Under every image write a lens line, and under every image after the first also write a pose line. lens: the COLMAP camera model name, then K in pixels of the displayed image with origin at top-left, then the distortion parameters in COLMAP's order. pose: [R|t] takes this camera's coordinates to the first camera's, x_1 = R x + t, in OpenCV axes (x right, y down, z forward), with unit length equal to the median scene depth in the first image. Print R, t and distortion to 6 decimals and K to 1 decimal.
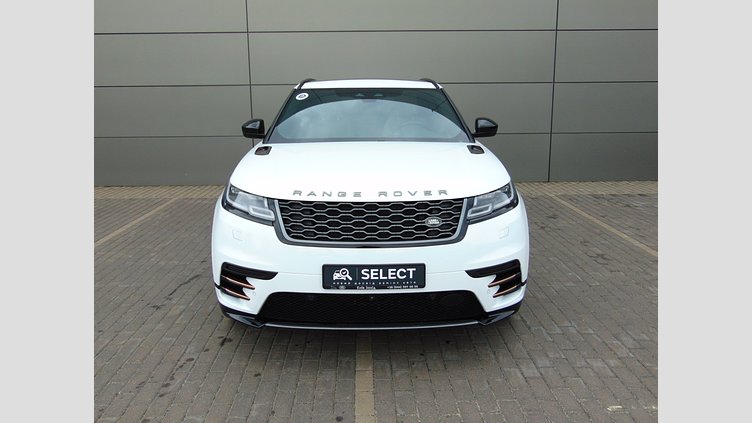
lens RADIAL K [[552.3, 0, 376.0], [0, 552.3, 211.5], [0, 0, 1]] dist [-0.007905, 0.001105]
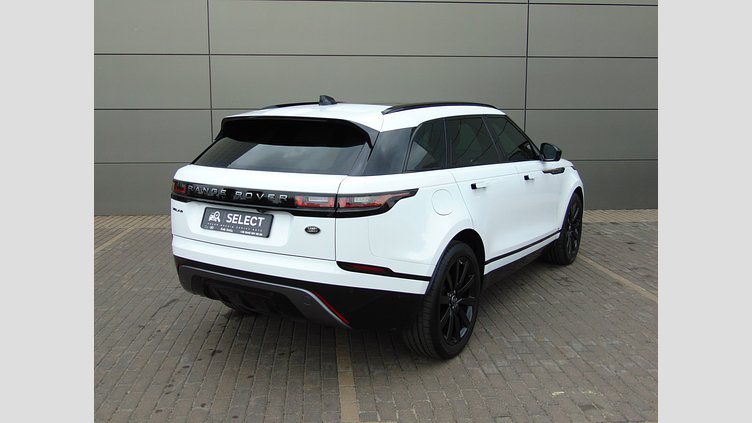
lens RADIAL K [[651.0, 0, 376.0], [0, 651.0, 211.5], [0, 0, 1]] dist [0.007039, 0.001969]
pose [[0.998070, -0.001484, 0.062082, -0.038825], [0.005142, 0.998256, -0.058808, 0.037408], [-0.061886, 0.059013, 0.996337, -0.333397]]
